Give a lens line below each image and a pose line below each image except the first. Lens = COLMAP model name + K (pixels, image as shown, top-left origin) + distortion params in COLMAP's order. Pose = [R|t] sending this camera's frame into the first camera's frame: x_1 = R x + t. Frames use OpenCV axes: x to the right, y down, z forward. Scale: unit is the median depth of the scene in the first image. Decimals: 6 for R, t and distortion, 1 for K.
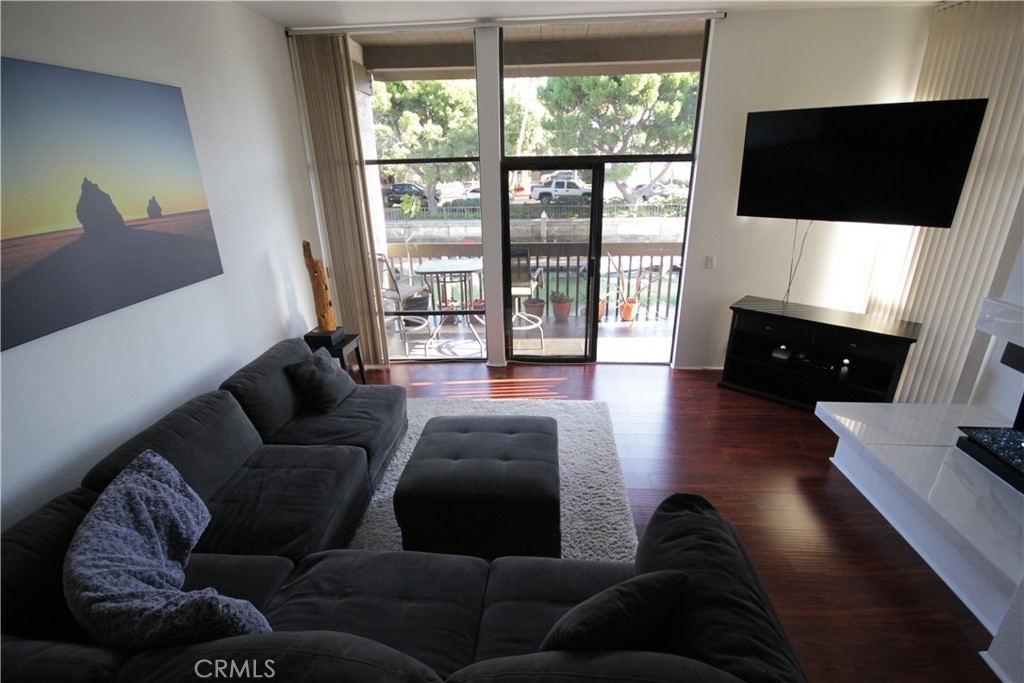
lens RADIAL K [[472.4, 0, 518.4], [0, 472.4, 341.8], [0, 0, 1]] dist [0.004204, -0.006635]
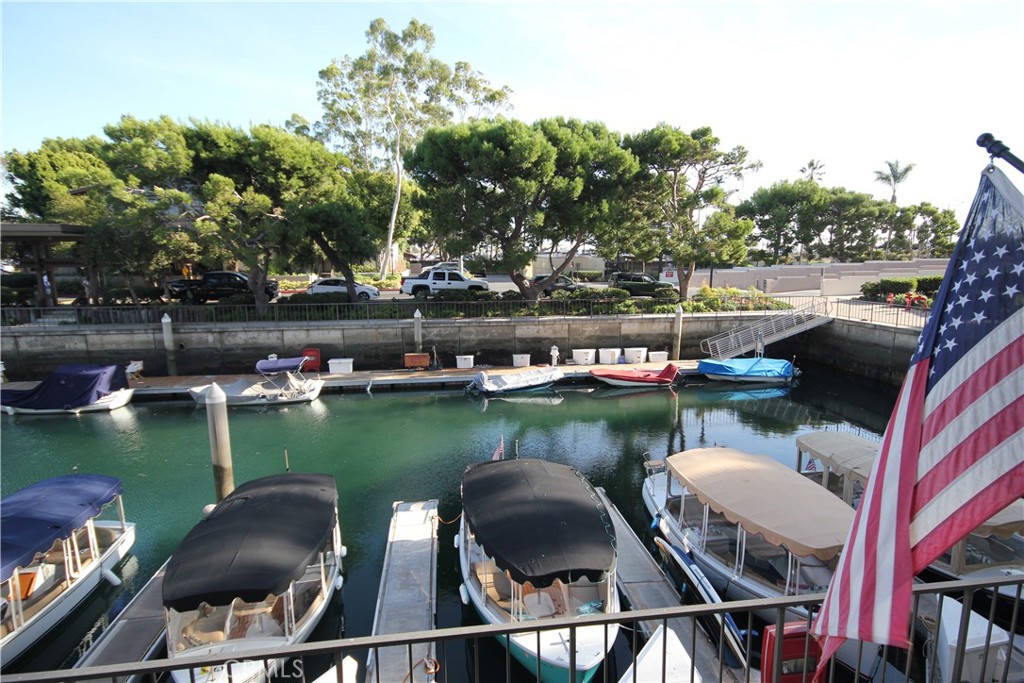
lens RADIAL K [[538.0, 0, 512.0], [0, 538.0, 341.5], [0, 0, 1]] dist [0.025210, 0.000083]
pose [[0.980729, -0.017087, 0.194625, 0.228715], [0.056872, 0.977997, -0.200717, -0.317077], [-0.186913, 0.207917, 0.960122, 1.121278]]
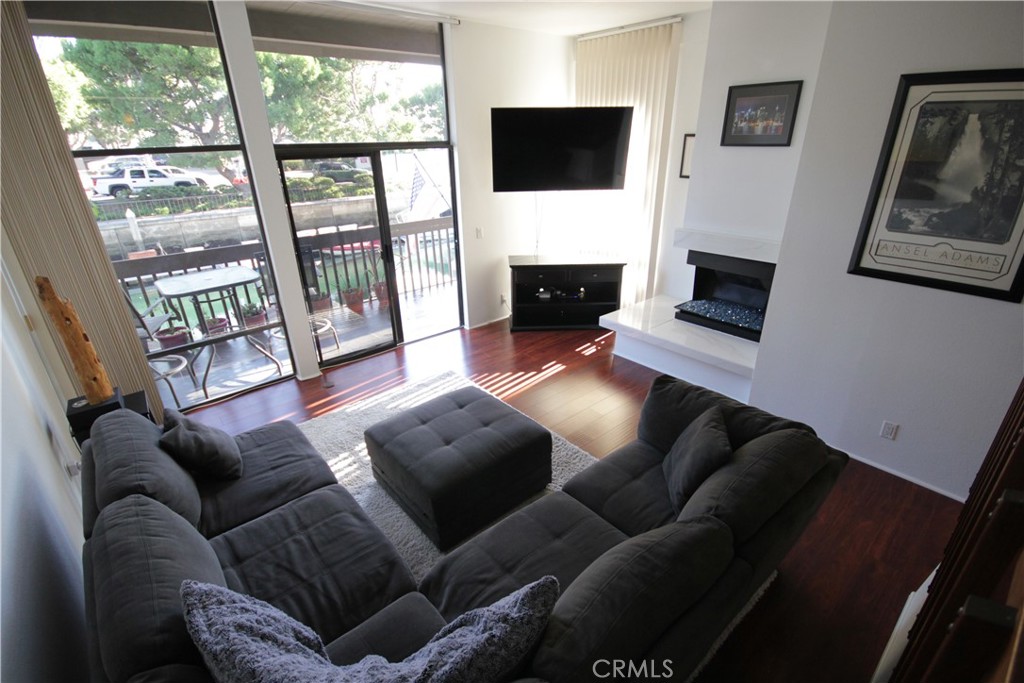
lens RADIAL K [[472.4, 0, 518.4], [0, 472.4, 341.8], [0, 0, 1]] dist [0.004204, -0.006635]
pose [[0.715755, -0.274872, 0.641982, -0.304713], [0.252276, 0.958974, 0.129329, -0.030106], [-0.651192, 0.069389, 0.755734, 0.050103]]
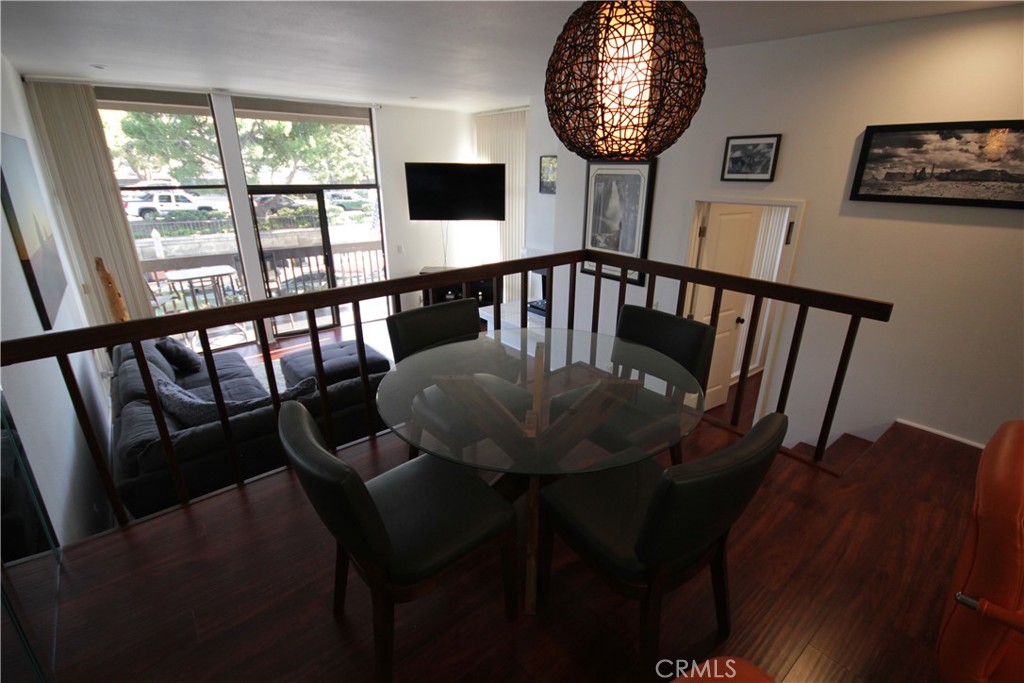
lens RADIAL K [[467.4, 0, 516.6], [0, 467.4, 340.5], [0, 0, 1]] dist [0.016859, -0.016766]
pose [[0.736937, -0.210204, 0.642447, -0.345744], [0.223436, 0.972746, 0.061978, 0.109803], [-0.637966, 0.097872, 0.763820, -0.396608]]
